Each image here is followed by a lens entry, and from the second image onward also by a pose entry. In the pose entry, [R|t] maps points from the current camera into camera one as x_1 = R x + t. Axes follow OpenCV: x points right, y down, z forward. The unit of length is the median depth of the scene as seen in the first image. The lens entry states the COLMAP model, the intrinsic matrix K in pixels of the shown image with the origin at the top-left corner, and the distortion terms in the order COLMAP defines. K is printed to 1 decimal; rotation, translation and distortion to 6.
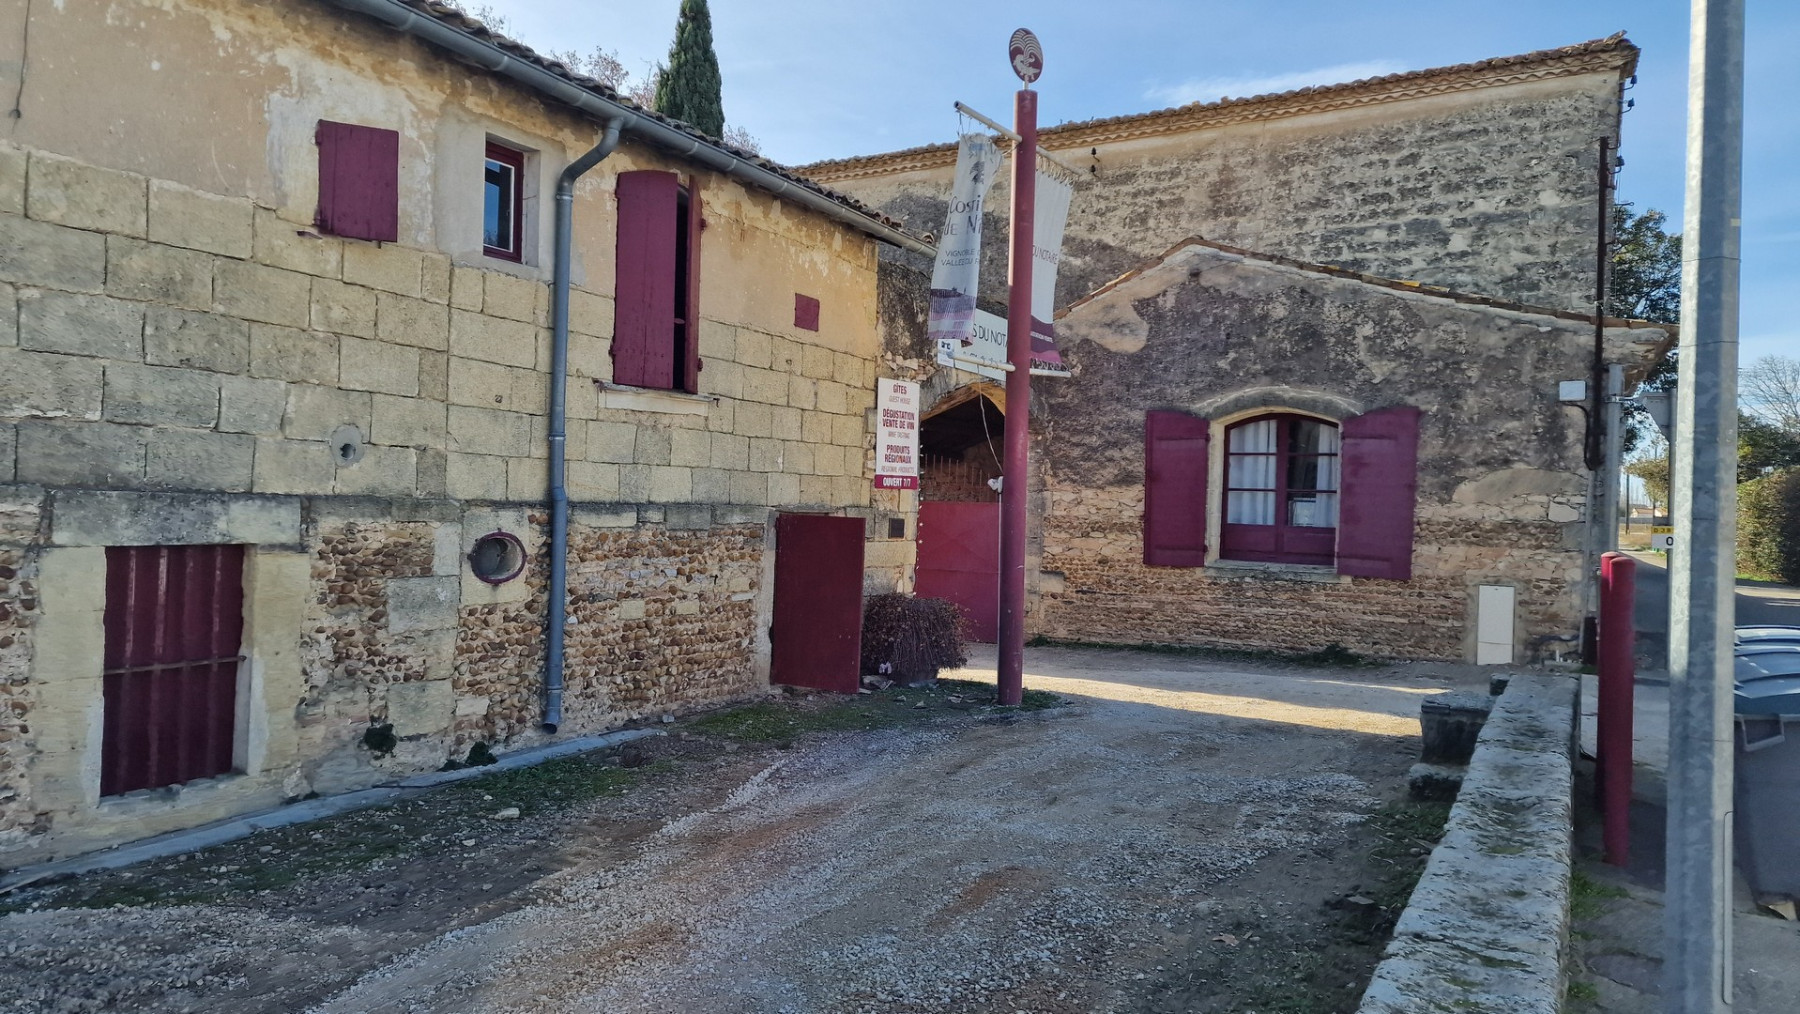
lens RADIAL K [[1244.1, 0, 900.0], [0, 1244.1, 507.0], [0, 0, 1]] dist [0.009833, -0.044147]
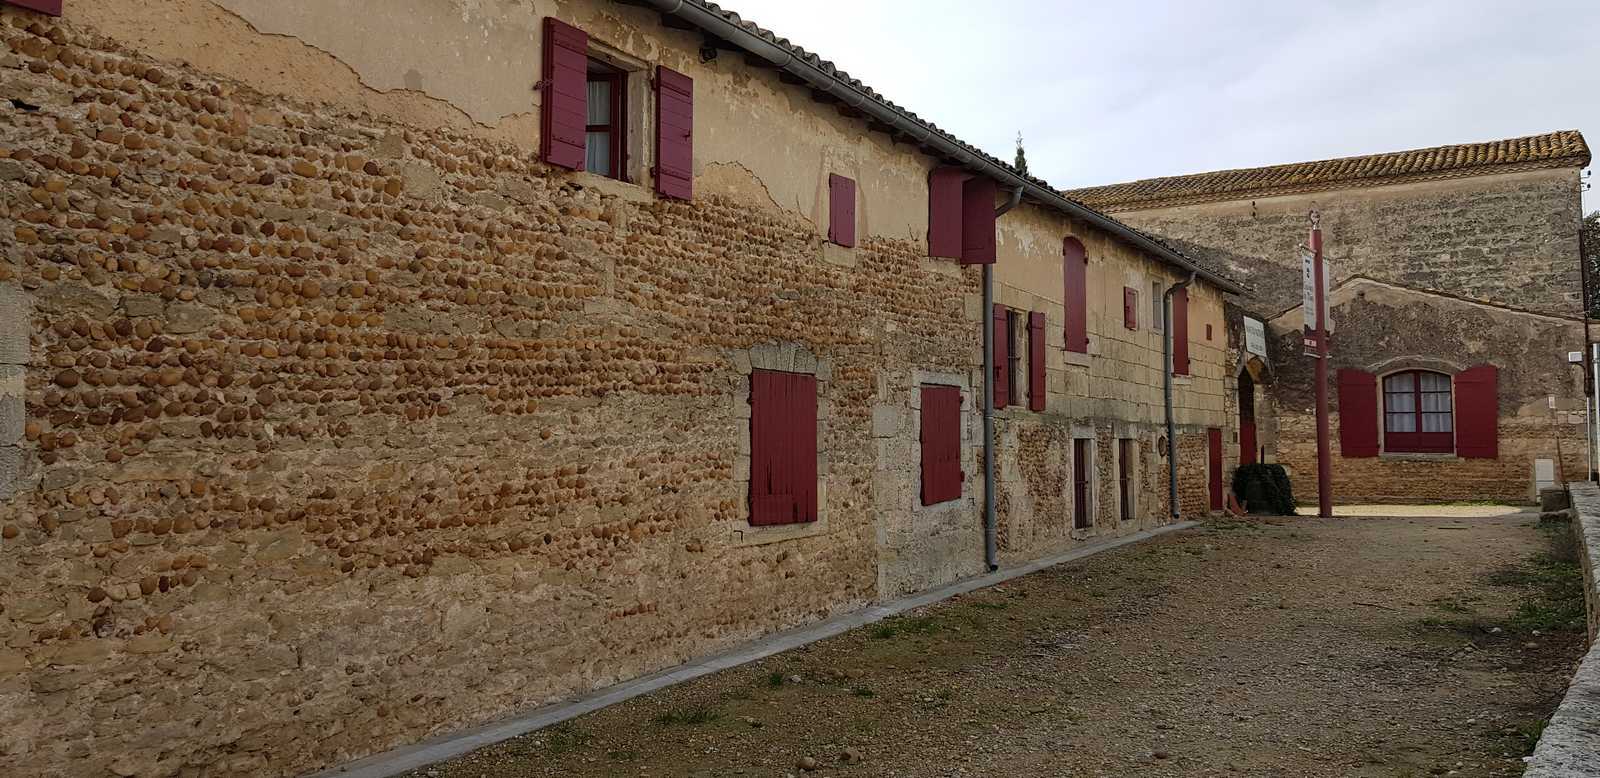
lens RADIAL K [[1265.2, 0, 801.3], [0, 1265.2, 299.0], [0, 0, 1]] dist [0.001274, -0.093877]
pose [[0.999066, -0.026566, -0.034074, -0.504576], [0.022538, 0.993272, -0.113593, 0.010111], [0.036862, 0.112719, 0.992943, -0.836773]]
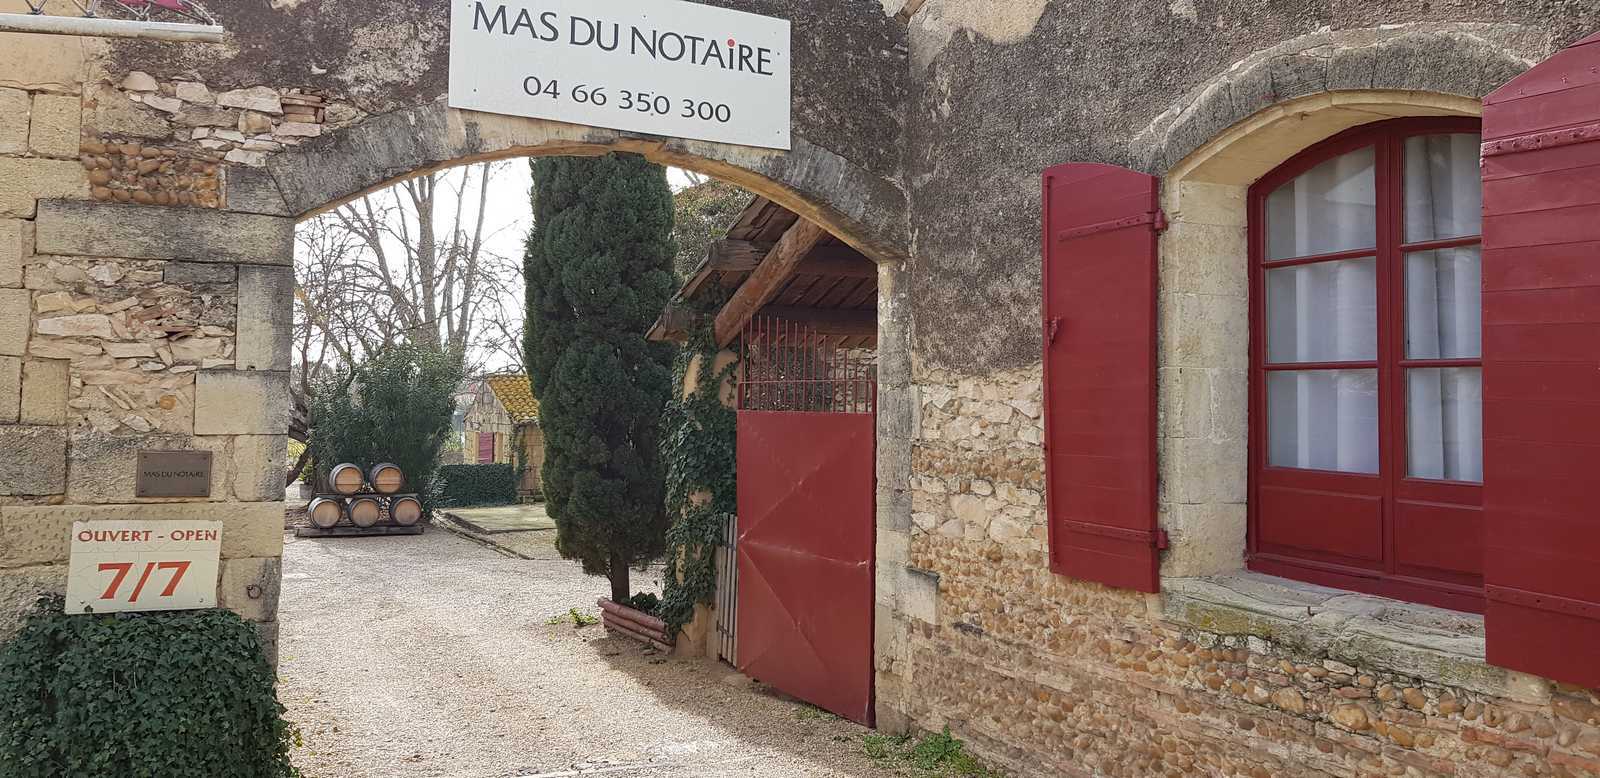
lens RADIAL K [[1265.2, 0, 801.3], [0, 1265.2, 299.0], [0, 0, 1]] dist [0.001274, -0.093877]
pose [[0.820635, -0.060728, -0.568217, 0.355221], [0.004995, 0.995062, -0.099133, 0.001199], [0.571431, 0.078514, 0.816886, 0.630909]]
